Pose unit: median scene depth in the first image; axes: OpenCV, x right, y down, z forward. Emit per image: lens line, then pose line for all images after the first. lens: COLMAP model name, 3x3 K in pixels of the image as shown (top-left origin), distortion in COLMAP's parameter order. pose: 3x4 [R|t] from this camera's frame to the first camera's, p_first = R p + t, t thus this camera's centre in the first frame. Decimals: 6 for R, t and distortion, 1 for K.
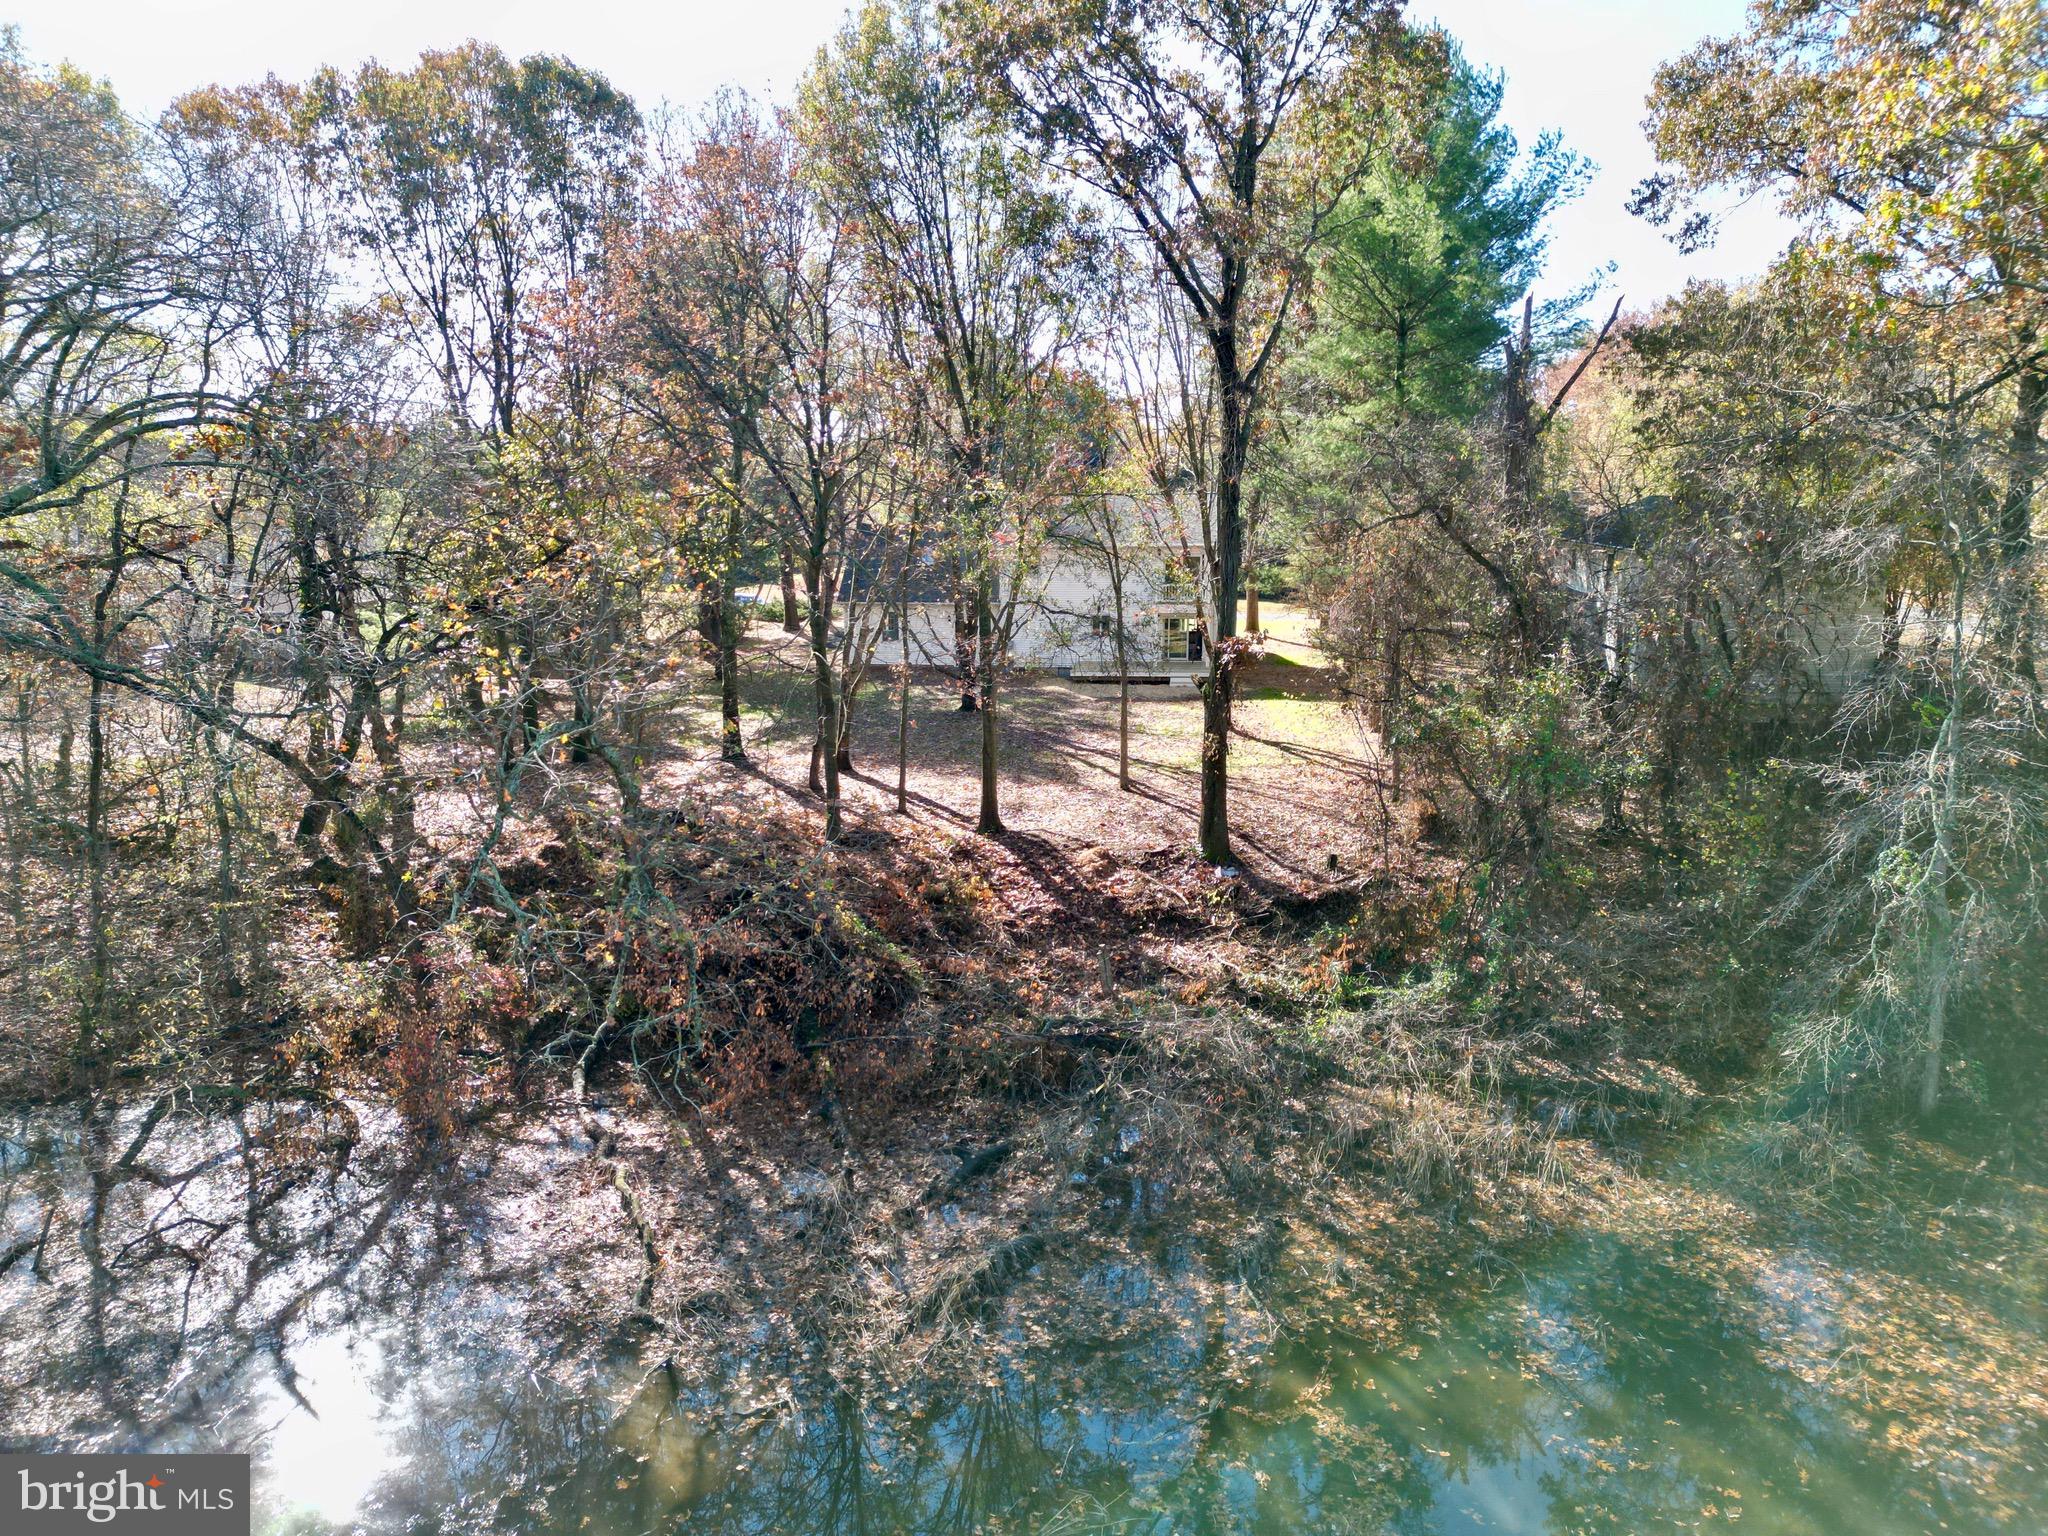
lens RADIAL K [[1431.9, 0, 1022.8], [0, 1431.9, 769.6], [0, 0, 1]] dist [0.073434, -0.069079]
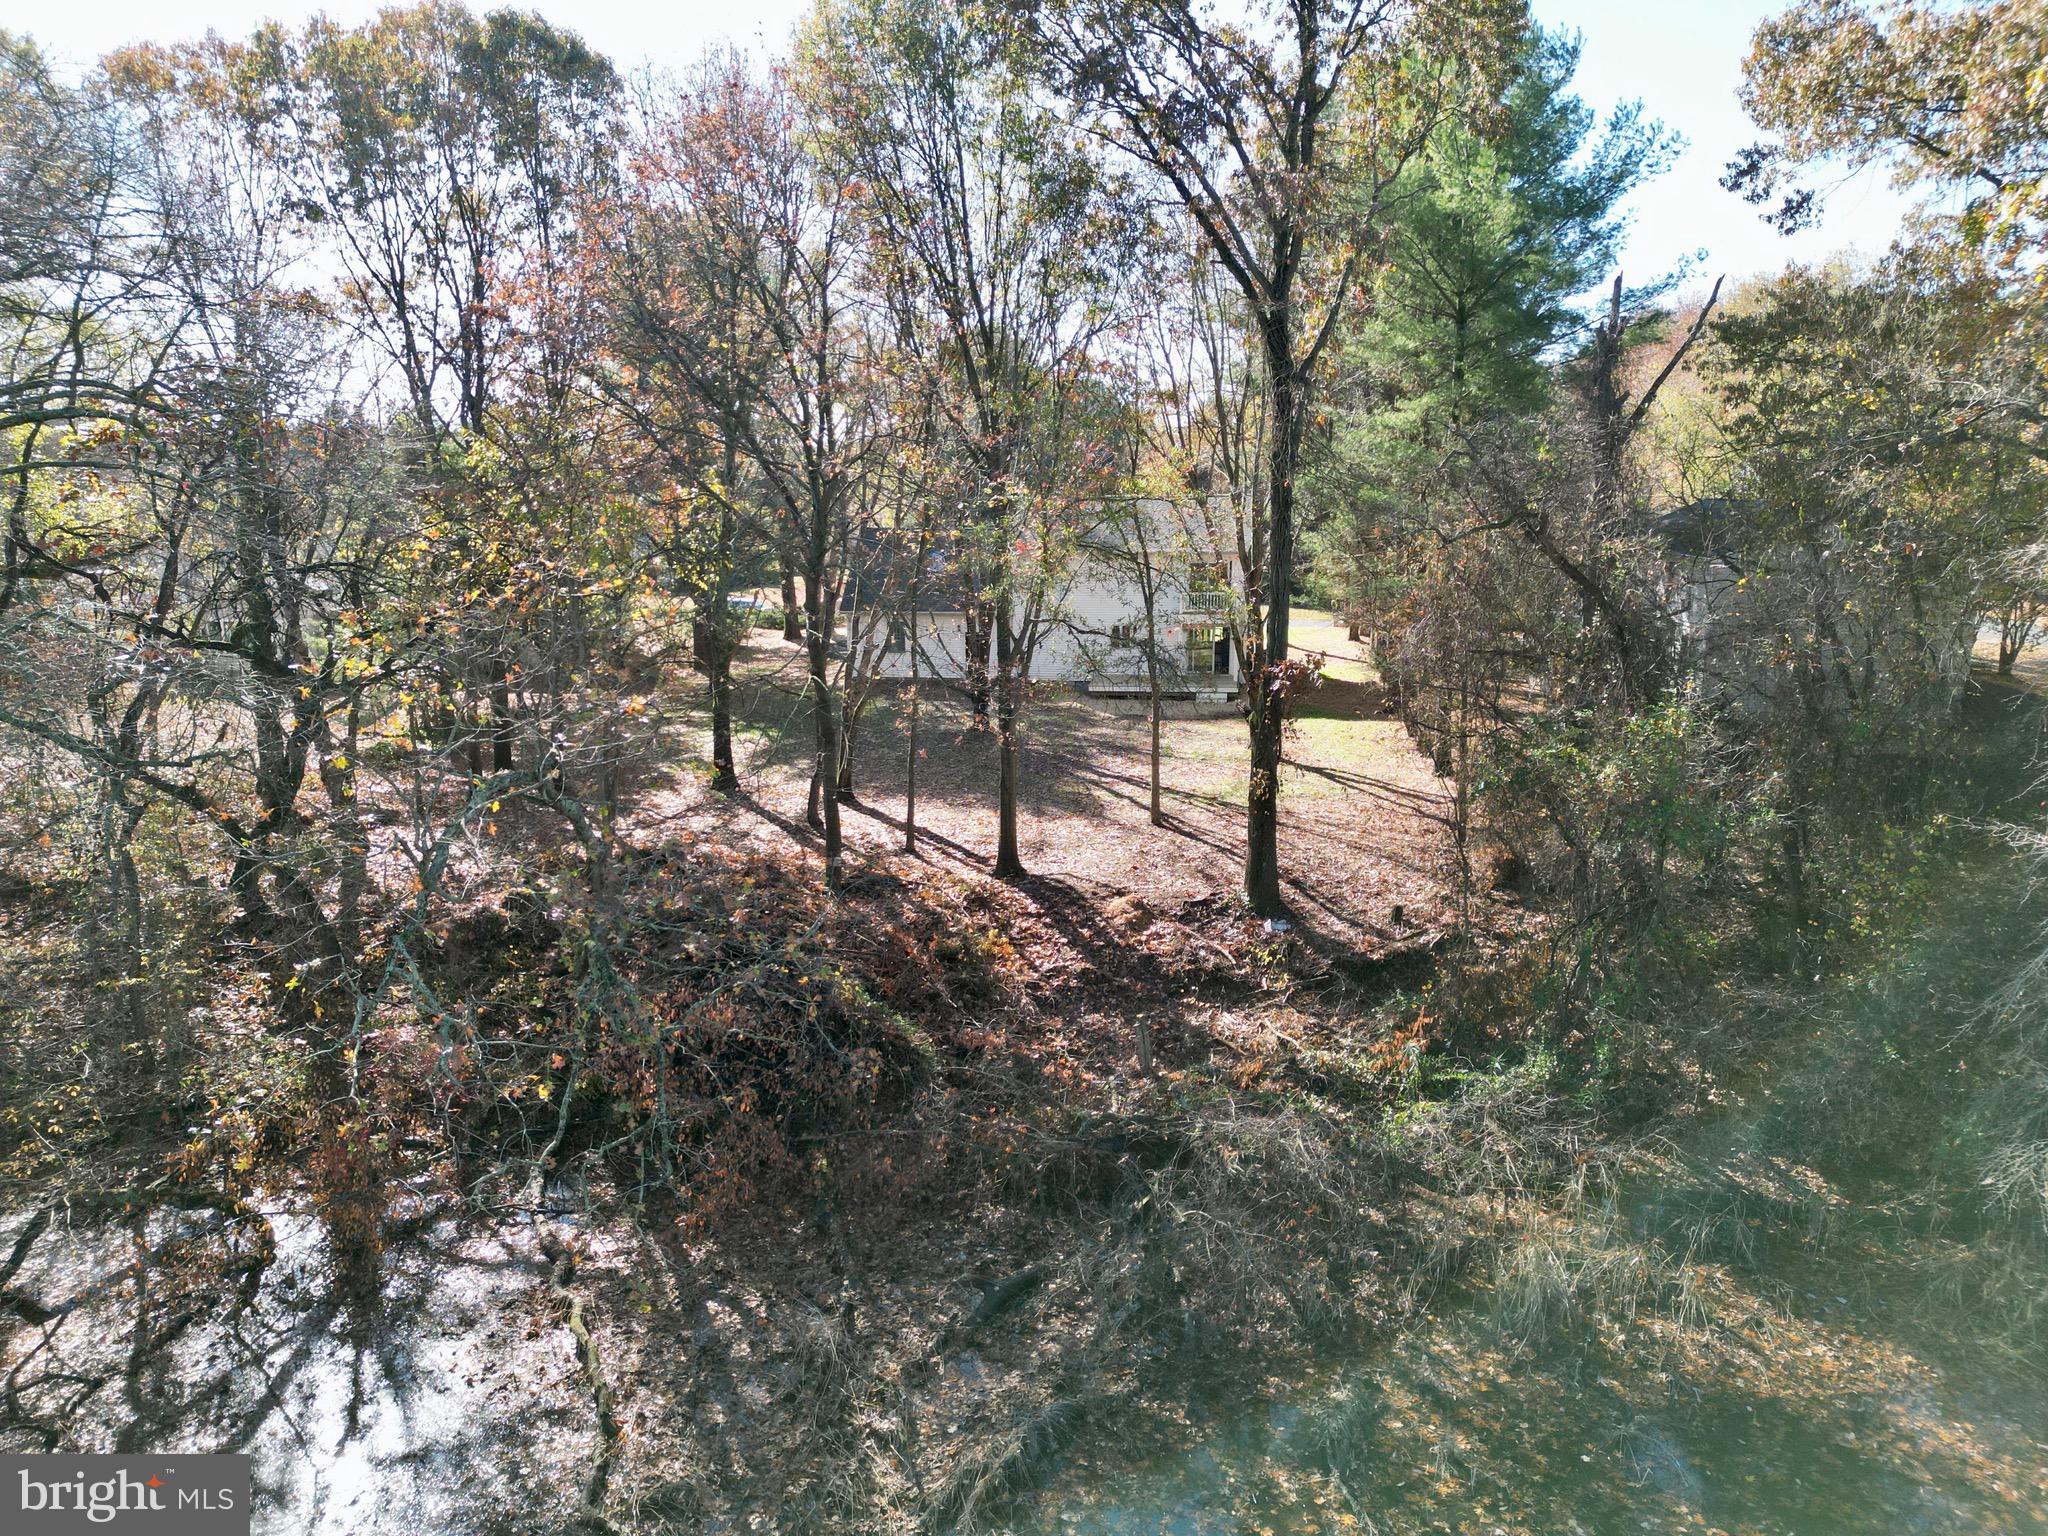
lens RADIAL K [[1431.9, 0, 1023.9], [0, 1431.9, 765.8], [0, 0, 1]] dist [0.073434, -0.069079]
pose [[0.999998, 0.001563, -0.001594, -0.013137], [-0.001567, 0.999996, -0.002245, -0.025346], [0.001590, 0.002248, 0.999996, 0.115210]]
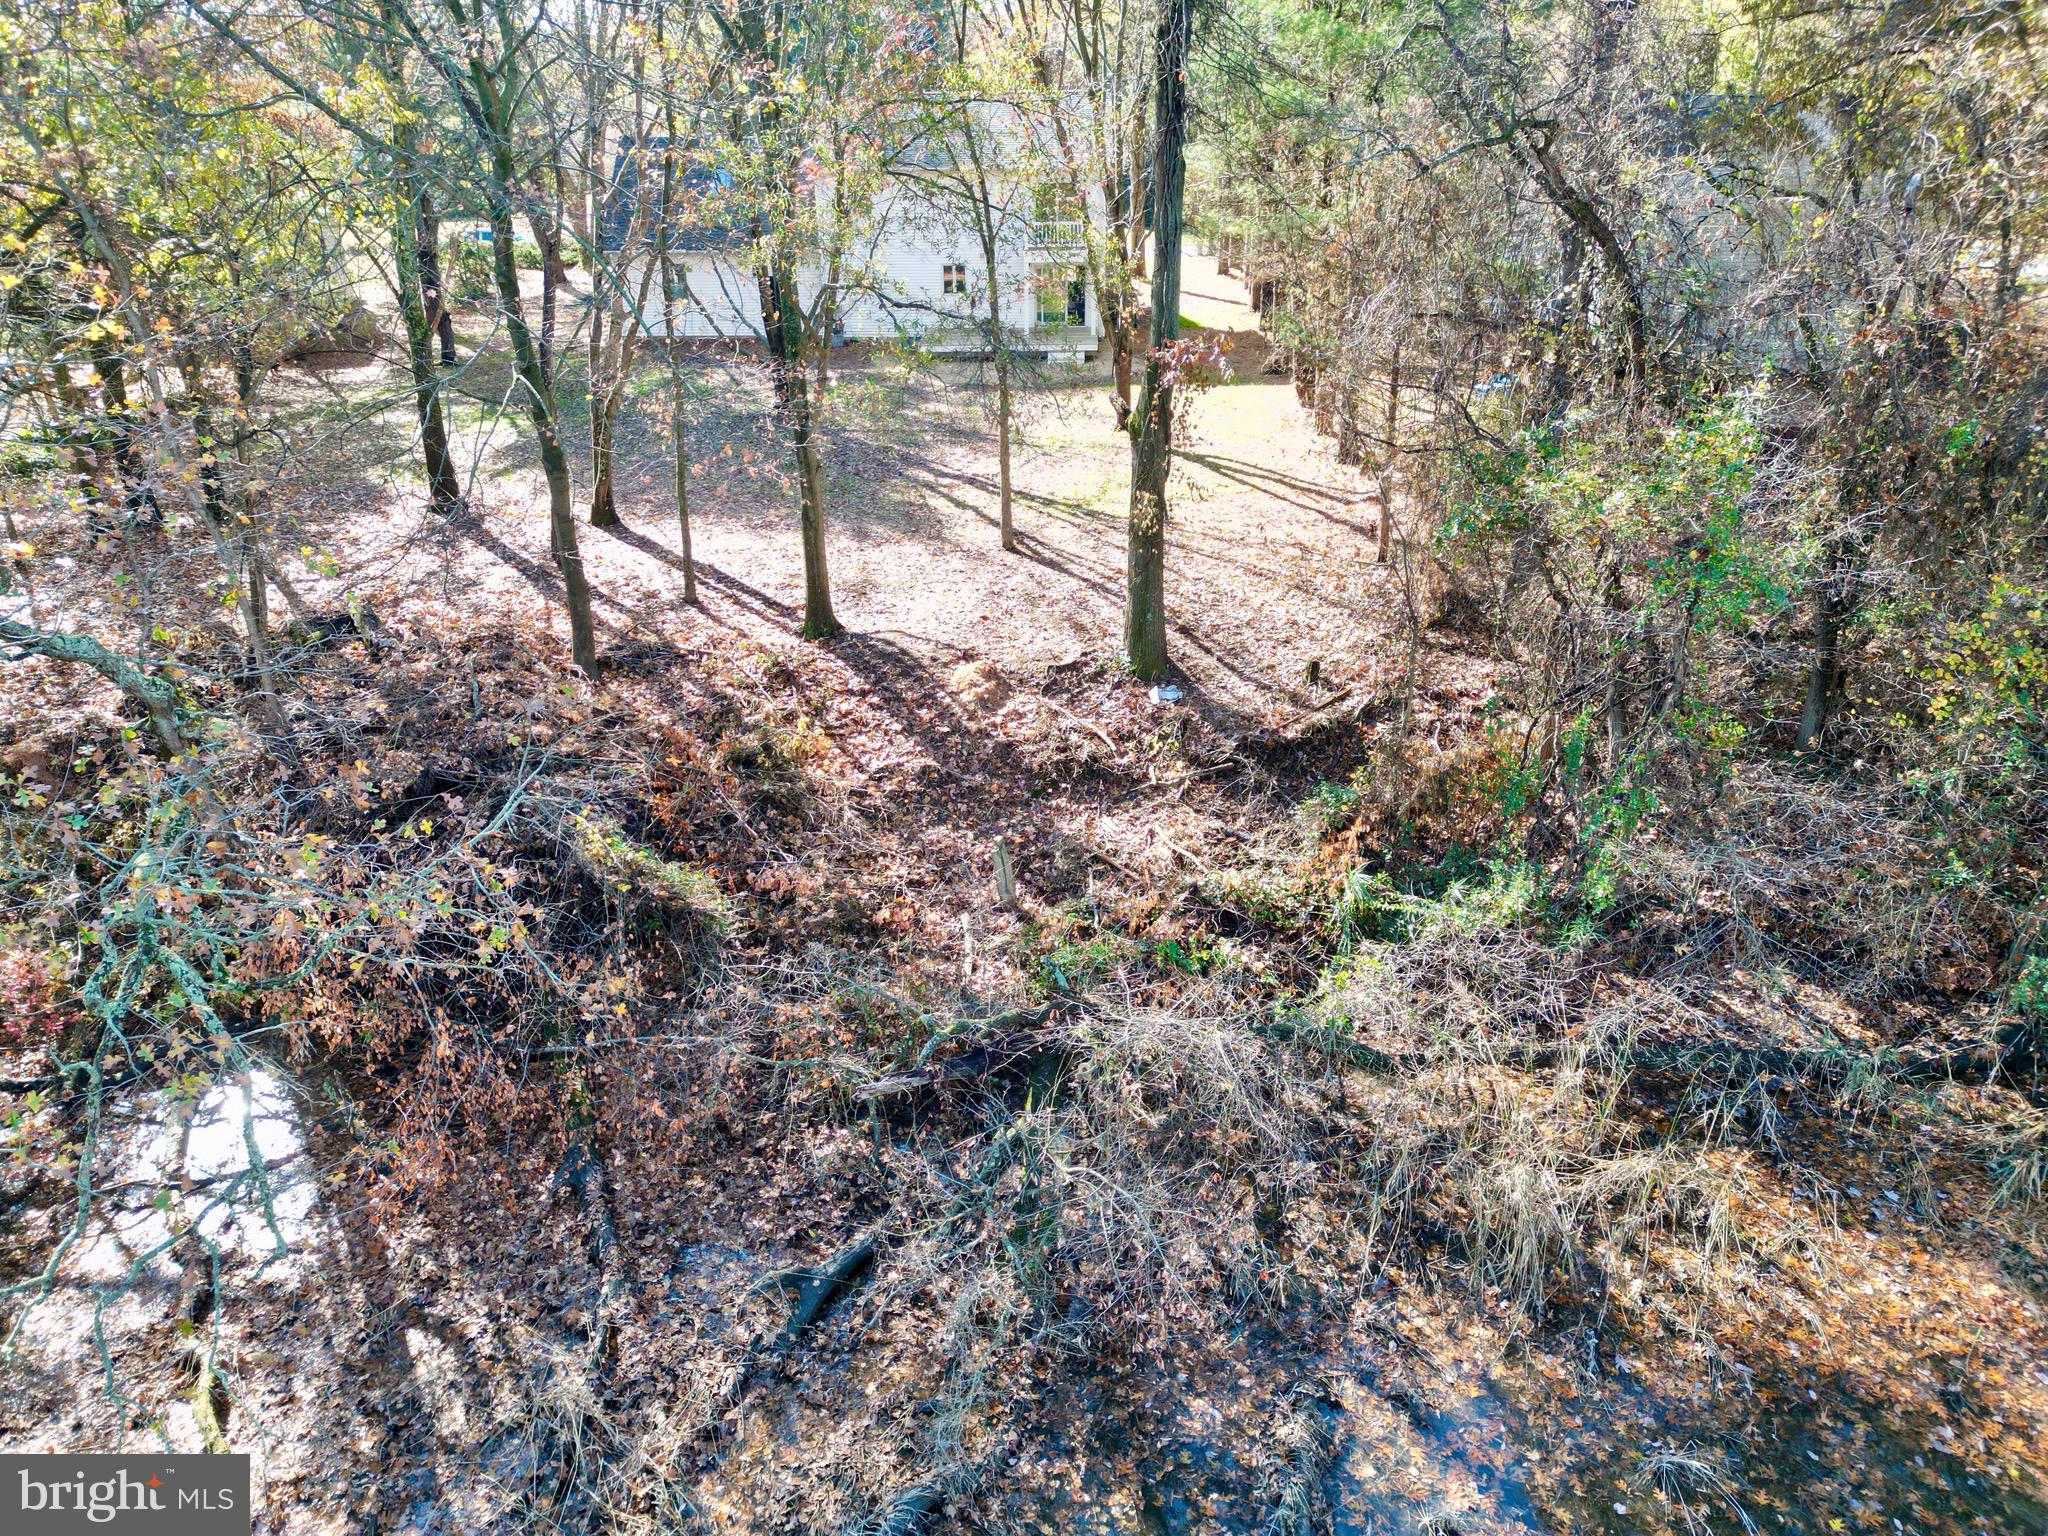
lens RADIAL K [[1431.9, 0, 1031.3], [0, 1431.9, 768.0], [0, 0, 1]] dist [0.073434, -0.069079]
pose [[0.993306, -0.053430, 0.102410, 0.003375], [0.026504, 0.968360, 0.248145, -0.069324], [-0.112428, -0.243769, 0.963295, 0.332847]]
